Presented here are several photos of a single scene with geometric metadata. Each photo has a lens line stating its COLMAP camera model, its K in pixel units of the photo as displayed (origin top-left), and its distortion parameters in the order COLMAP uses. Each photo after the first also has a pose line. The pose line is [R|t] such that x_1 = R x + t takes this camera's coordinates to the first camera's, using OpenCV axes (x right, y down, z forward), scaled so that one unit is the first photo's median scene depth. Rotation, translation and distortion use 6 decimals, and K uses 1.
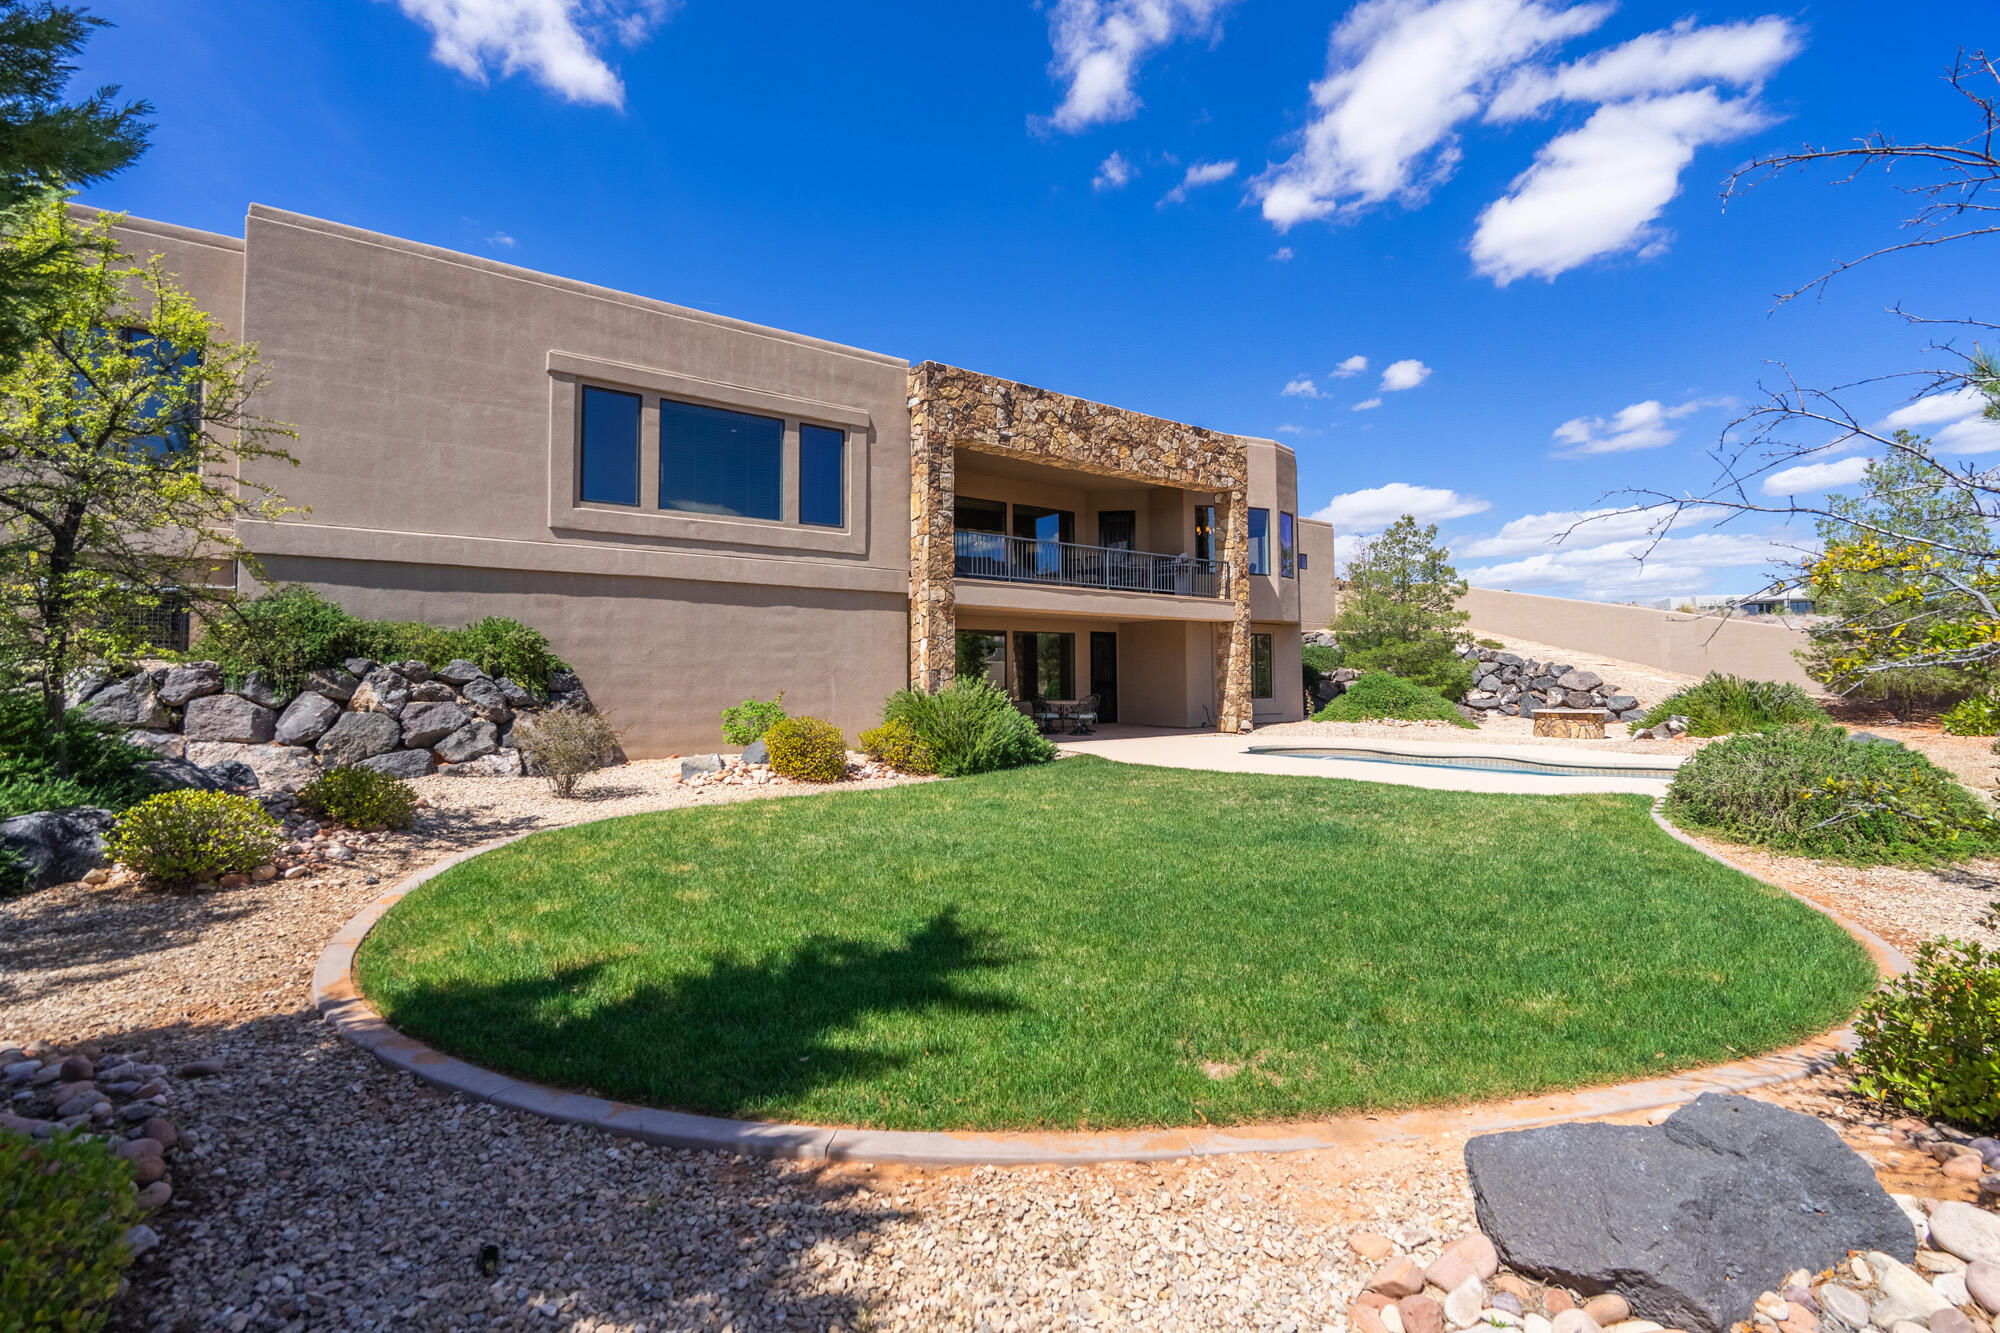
lens RADIAL K [[890.8, 0, 1017.9], [0, 890.8, 670.5], [0, 0, 1]] dist [-0.000889, 0.000597]
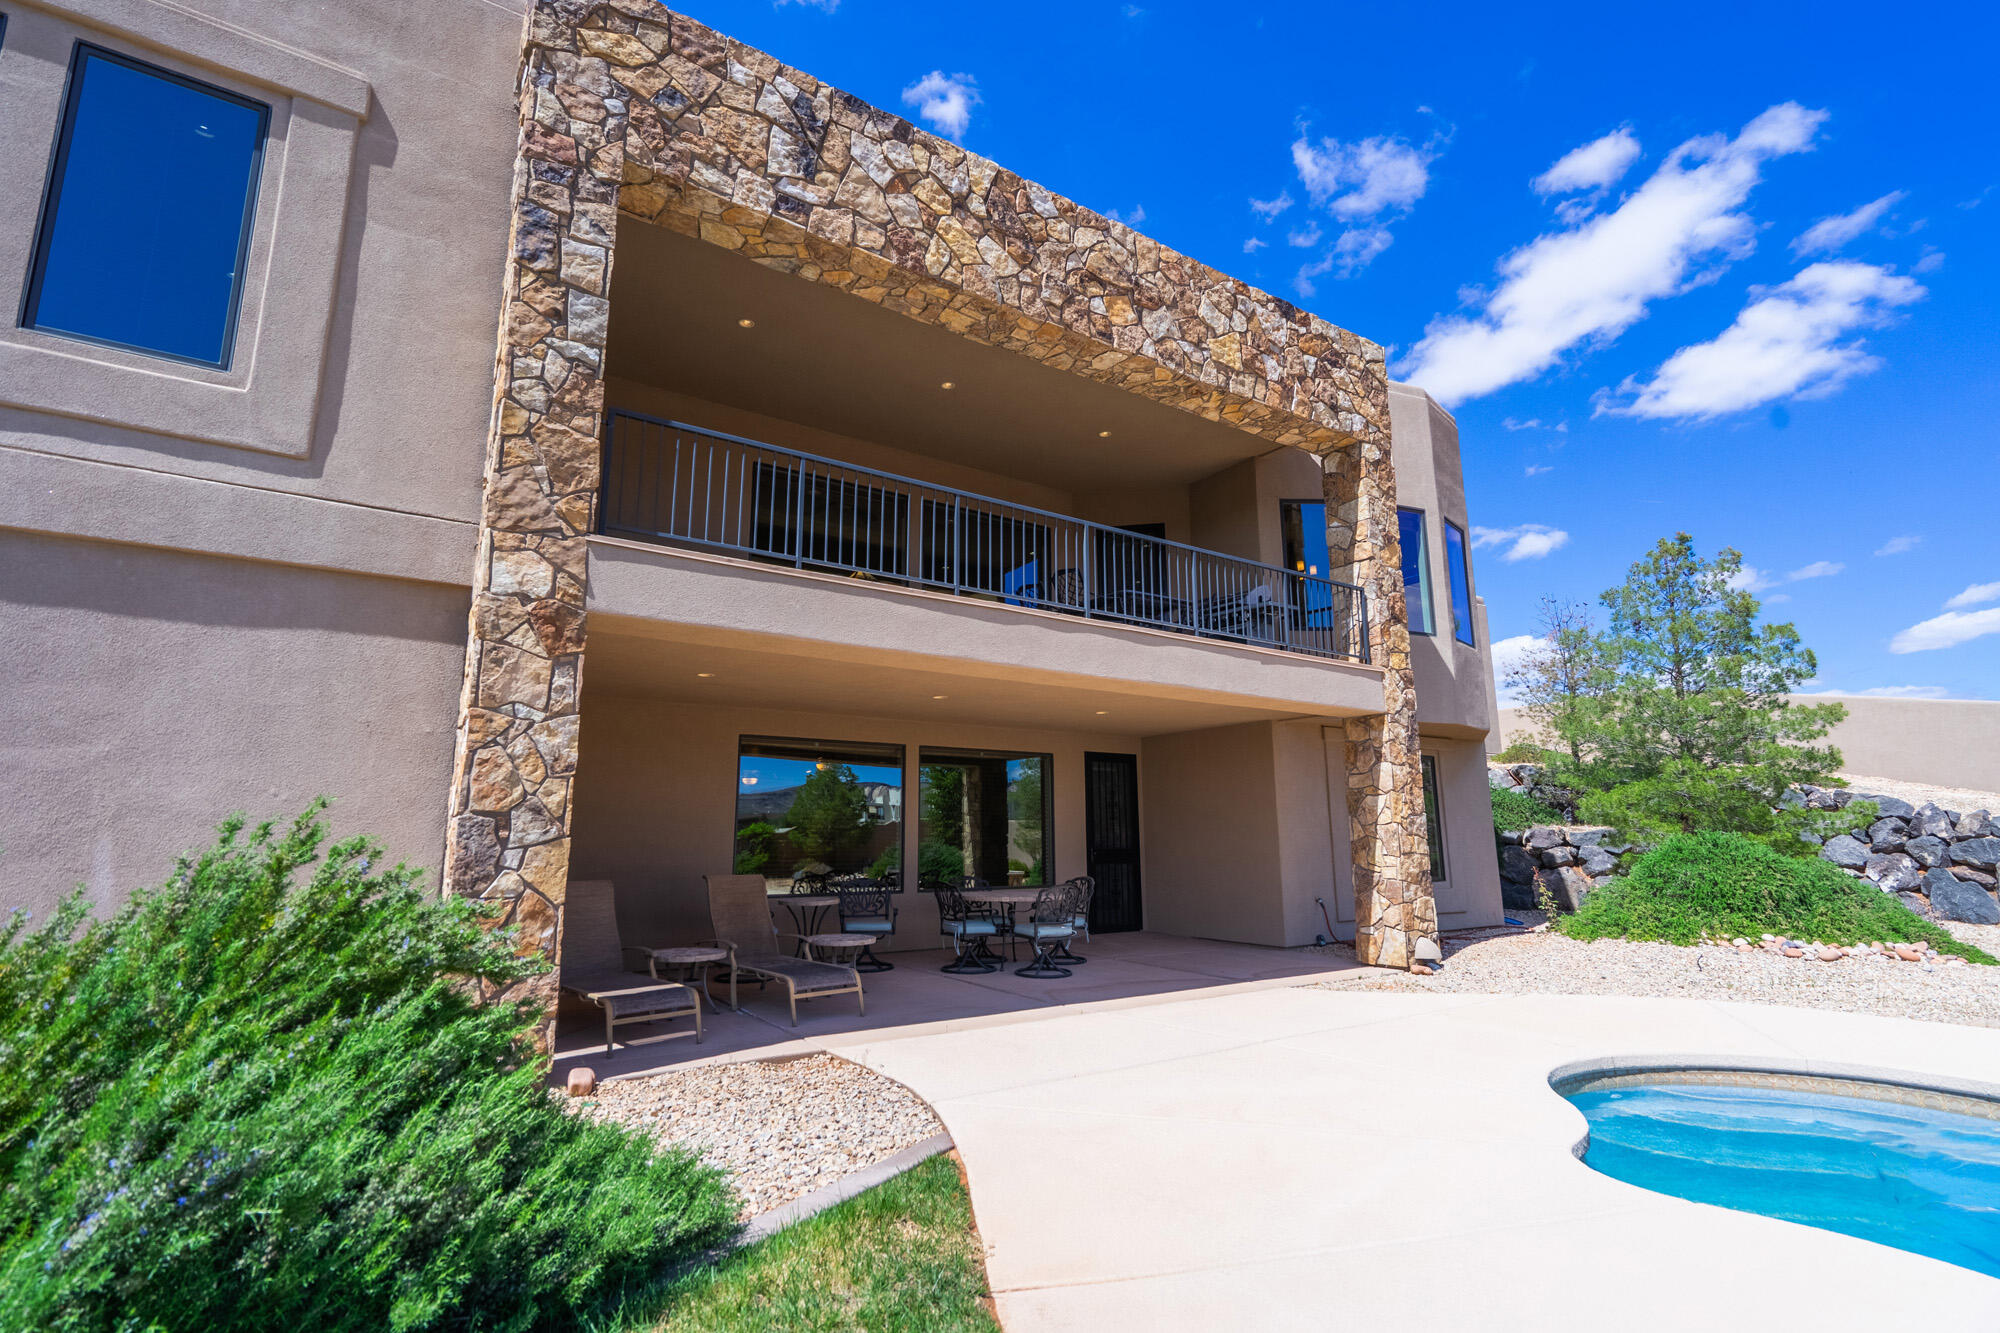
lens RADIAL K [[934.9, 0, 1013.1], [0, 934.9, 684.3], [0, 0, 1]] dist [0.001960, 0.000405]
pose [[0.998519, -0.011171, -0.053239, 0.085722], [0.002436, 0.986887, -0.161397, 0.006655], [0.054344, 0.161028, 0.985453, 0.558322]]
